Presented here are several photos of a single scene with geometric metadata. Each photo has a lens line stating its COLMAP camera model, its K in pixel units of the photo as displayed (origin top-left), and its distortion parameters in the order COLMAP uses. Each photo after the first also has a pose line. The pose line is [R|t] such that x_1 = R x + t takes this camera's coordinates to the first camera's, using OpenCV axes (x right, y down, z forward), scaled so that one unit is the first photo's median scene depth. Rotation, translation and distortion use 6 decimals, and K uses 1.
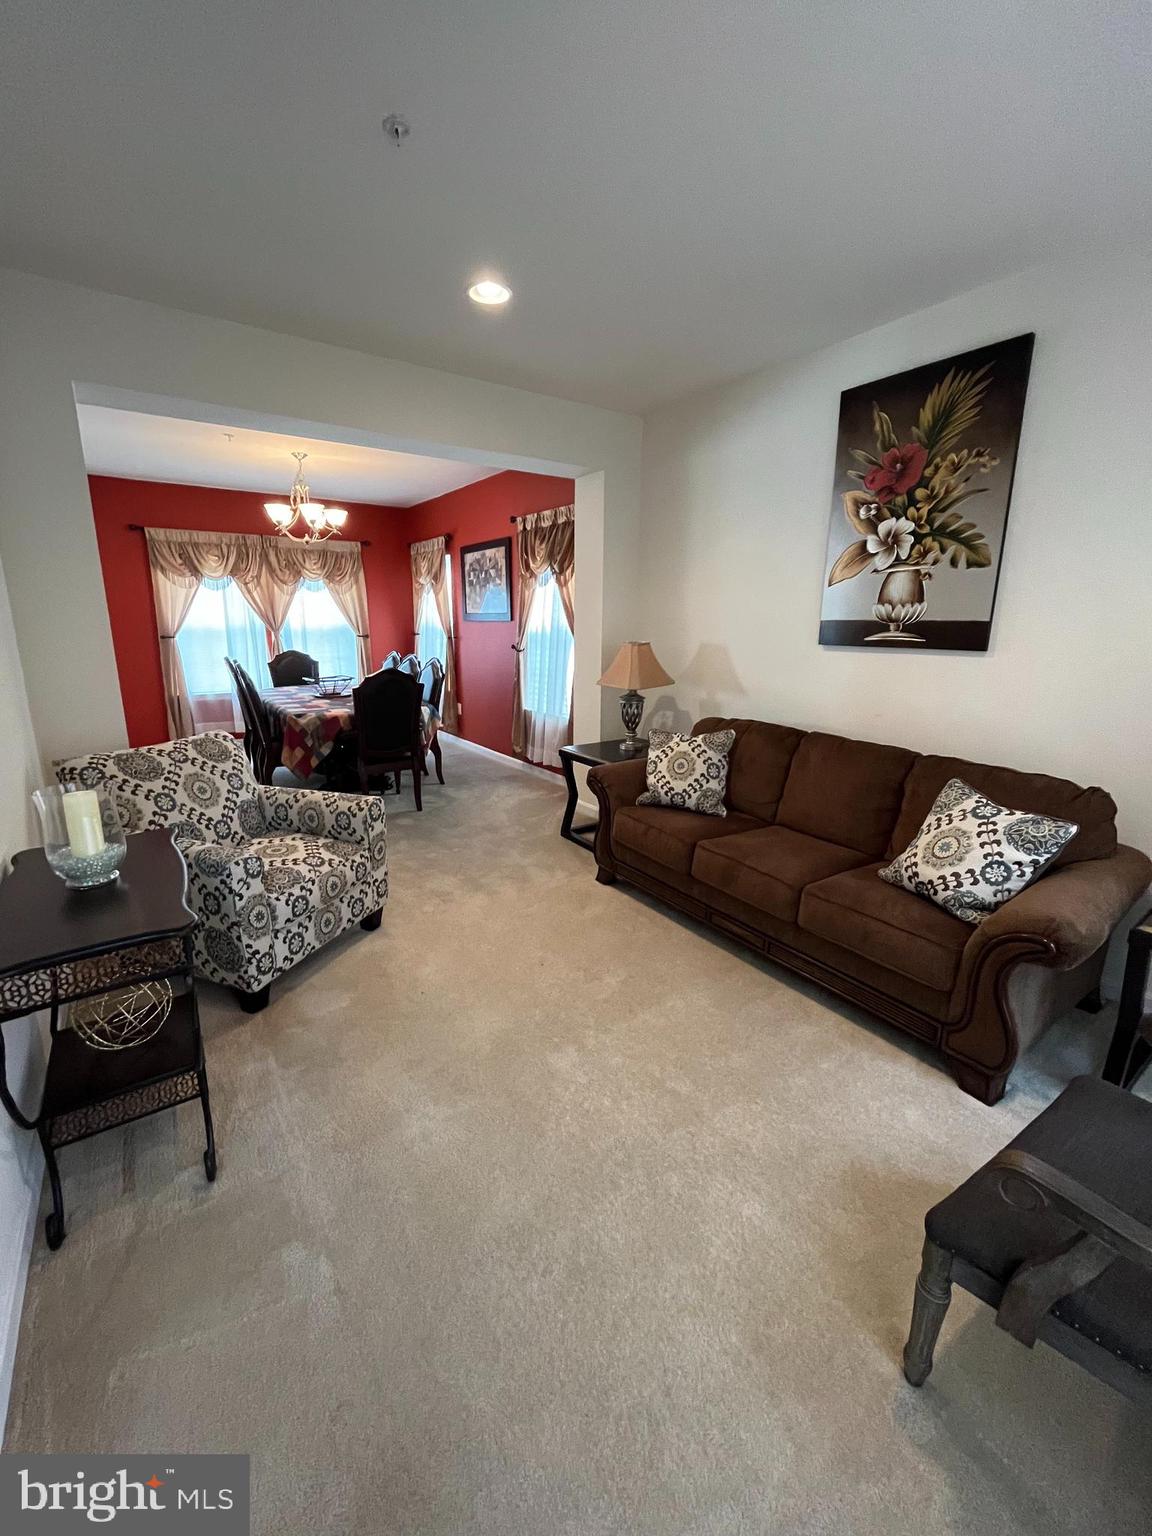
lens RADIAL K [[630.4, 0, 576.0], [0, 630.4, 768.0], [0, 0, 1]] dist [-0.000900, -0.000102]
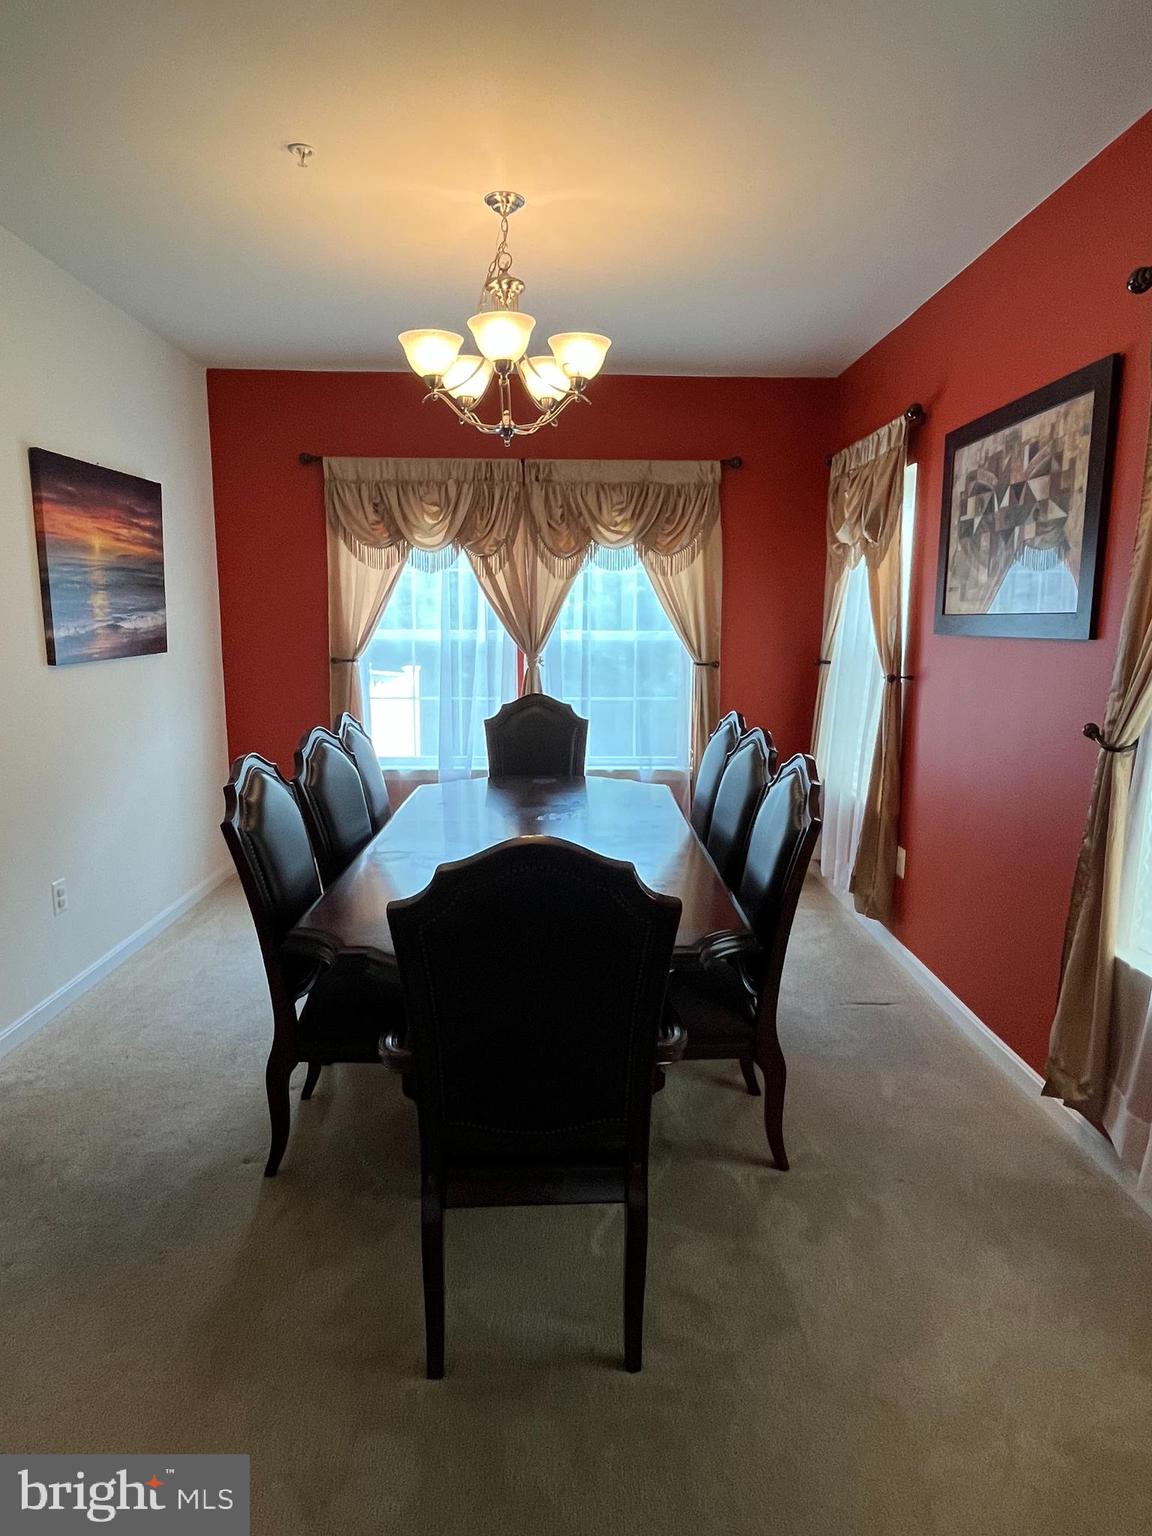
lens RADIAL K [[914.7, 0, 576.0], [0, 914.7, 768.0], [0, 0, 1]] dist [-0.004933, -0.000728]
pose [[0.837555, 0.088014, -0.539217, -0.105589], [-0.127231, 0.991226, -0.035833, -0.195840], [0.531332, 0.098617, 0.841404, 0.792012]]
